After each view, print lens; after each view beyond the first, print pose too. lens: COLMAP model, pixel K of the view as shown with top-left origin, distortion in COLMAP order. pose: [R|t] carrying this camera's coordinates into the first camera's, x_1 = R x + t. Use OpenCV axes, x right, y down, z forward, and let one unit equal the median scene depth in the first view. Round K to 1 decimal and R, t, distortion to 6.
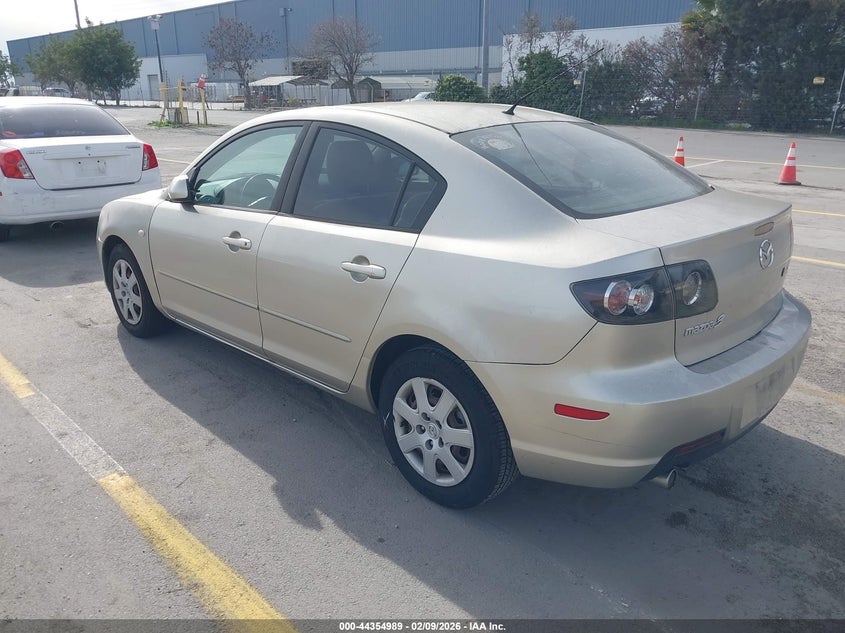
lens RADIAL K [[677.3, 0, 422.5], [0, 677.3, 316.5], [0, 0, 1]] dist [-0.000013, 0.002508]
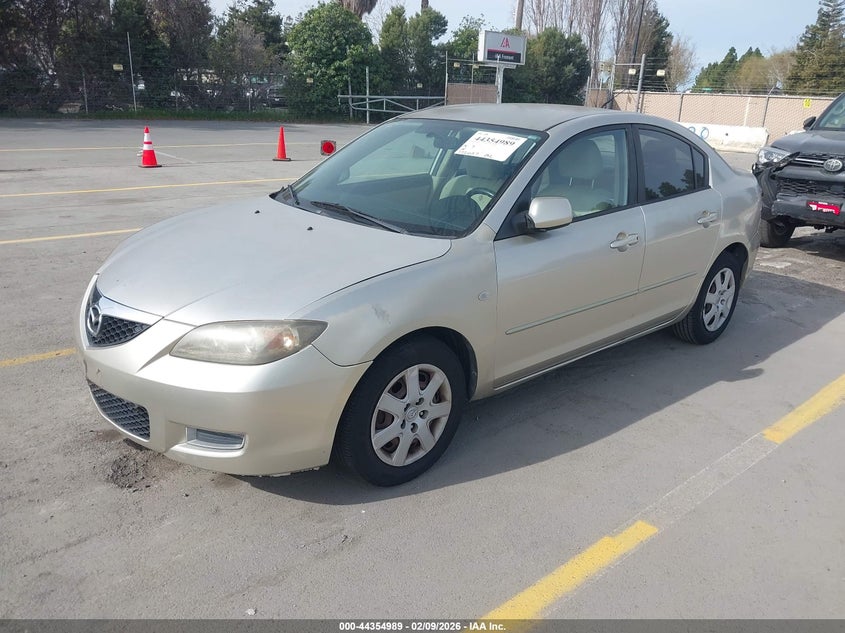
lens RADIAL K [[657.4, 0, 423.6], [0, 657.4, 332.7], [0, 0, 1]] dist [0.004823, 0.002110]
pose [[0.053549, -0.335176, 0.940632, -1.206142], [0.275927, 0.910274, 0.308650, -0.355016], [-0.959686, 0.243018, 0.141228, 1.103714]]
